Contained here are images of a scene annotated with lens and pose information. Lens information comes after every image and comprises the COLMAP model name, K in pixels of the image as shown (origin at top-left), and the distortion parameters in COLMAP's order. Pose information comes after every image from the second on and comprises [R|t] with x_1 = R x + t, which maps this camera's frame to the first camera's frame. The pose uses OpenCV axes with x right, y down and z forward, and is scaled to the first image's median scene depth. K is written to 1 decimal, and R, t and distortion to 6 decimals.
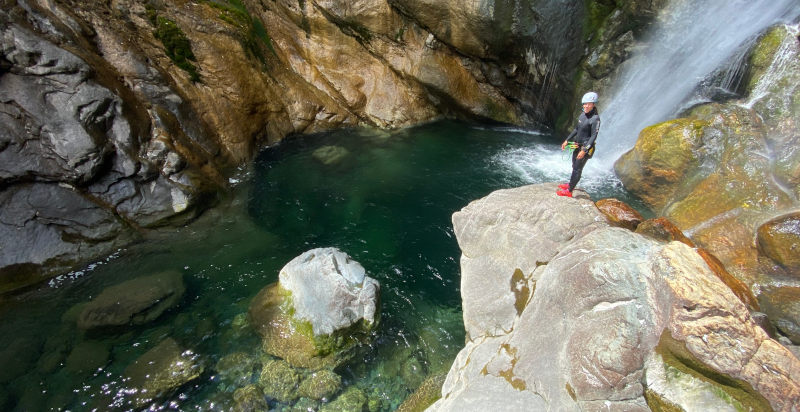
lens RADIAL K [[324.9, 0, 408.9], [0, 324.9, 219.2], [0, 0, 1]] dist [0.018635, -0.017683]
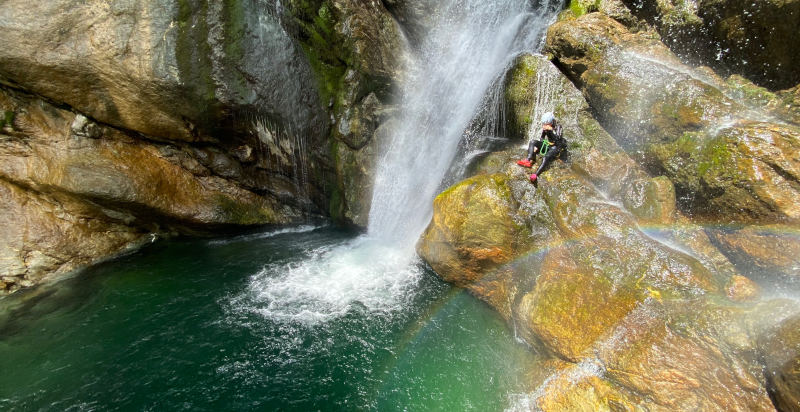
lens RADIAL K [[324.9, 0, 408.9], [0, 324.9, 219.2], [0, 0, 1]] dist [0.018635, -0.017683]
pose [[0.800567, -0.227686, 0.554303, 0.174325], [0.359989, 0.922223, -0.141111, -0.100829], [-0.479063, 0.312512, 0.820266, 0.298657]]
